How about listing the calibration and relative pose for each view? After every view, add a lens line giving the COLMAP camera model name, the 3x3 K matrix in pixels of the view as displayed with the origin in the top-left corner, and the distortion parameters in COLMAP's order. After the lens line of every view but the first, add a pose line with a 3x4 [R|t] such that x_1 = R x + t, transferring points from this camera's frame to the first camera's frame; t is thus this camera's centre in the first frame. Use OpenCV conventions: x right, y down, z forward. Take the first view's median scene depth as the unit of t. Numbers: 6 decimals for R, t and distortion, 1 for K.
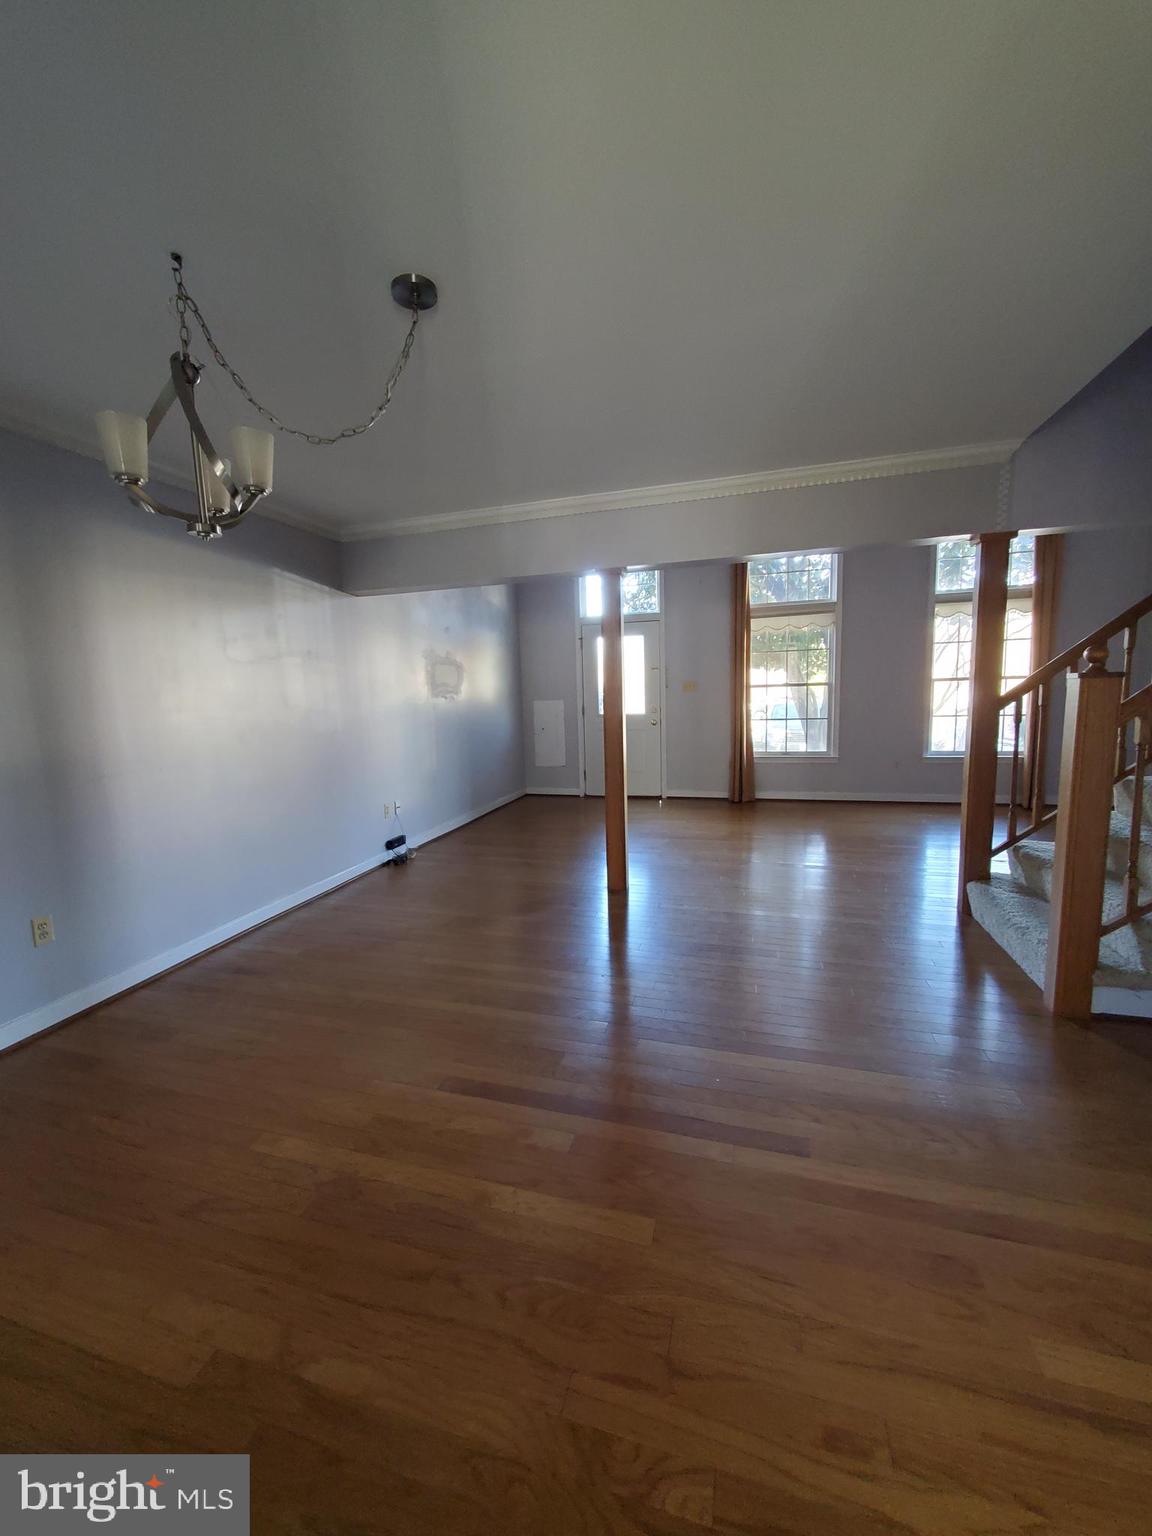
lens RADIAL K [[609.0, 0, 562.8], [0, 609.0, 766.7], [0, 0, 1]] dist [-0.000908, -0.000288]
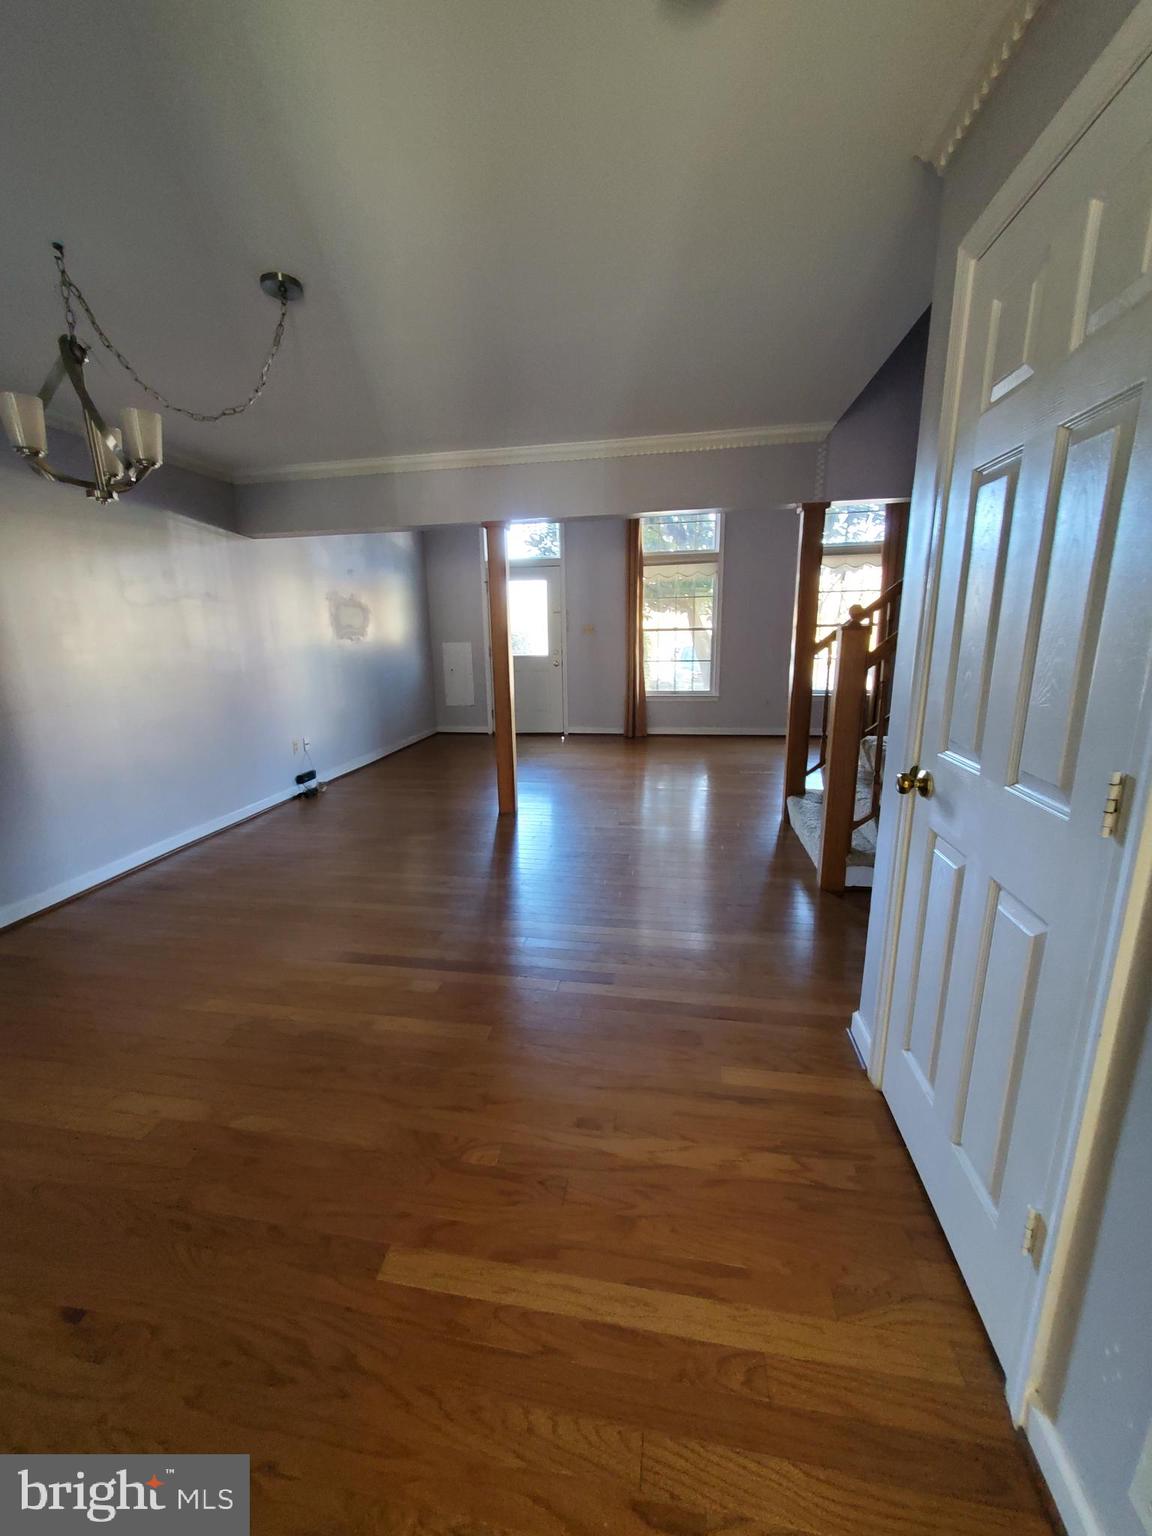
lens RADIAL K [[609.0, 0, 562.8], [0, 609.0, 766.7], [0, 0, 1]] dist [-0.000908, -0.000288]
pose [[0.993235, -0.016324, 0.114967, 0.054146], [0.005229, 0.995352, 0.096159, 0.006830], [-0.116002, -0.094907, 0.988704, -0.113472]]
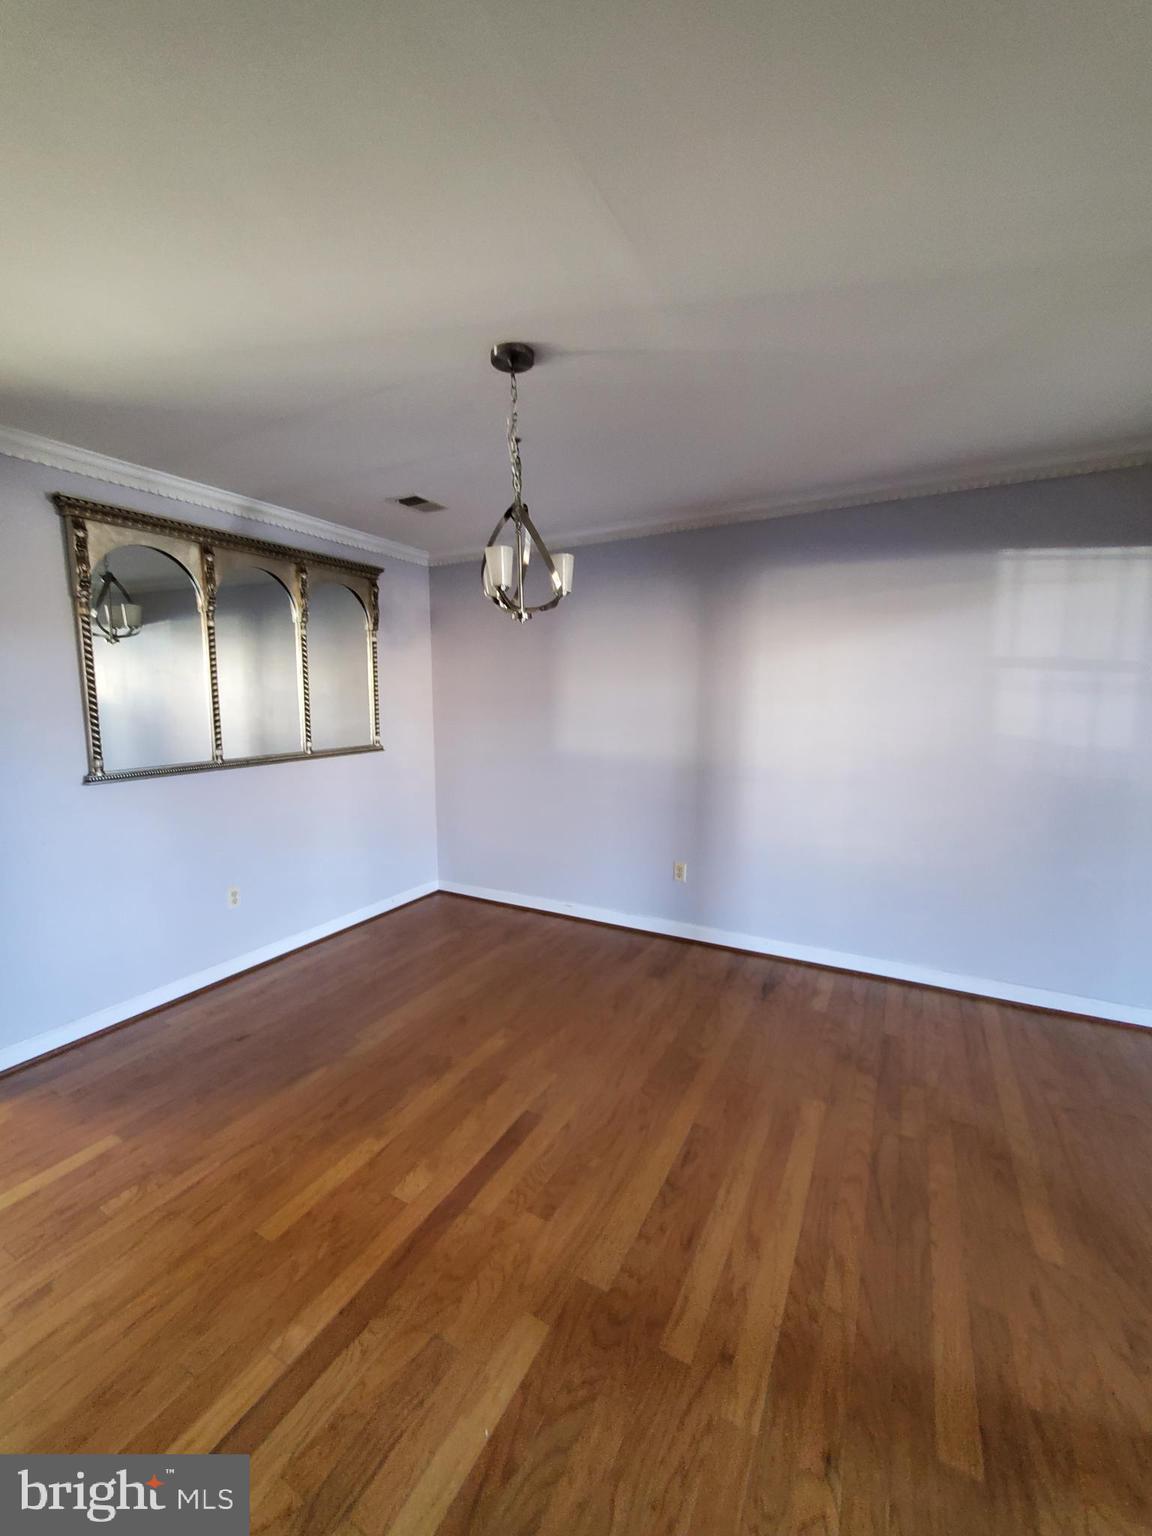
lens RADIAL K [[609.0, 0, 562.8], [0, 609.0, 766.7], [0, 0, 1]] dist [-0.000908, -0.000288]
pose [[-0.215009, 0.147769, -0.965368, 0.324583], [-0.109337, 0.978630, 0.174151, -0.113352], [0.970472, 0.142995, -0.194258, 0.535683]]
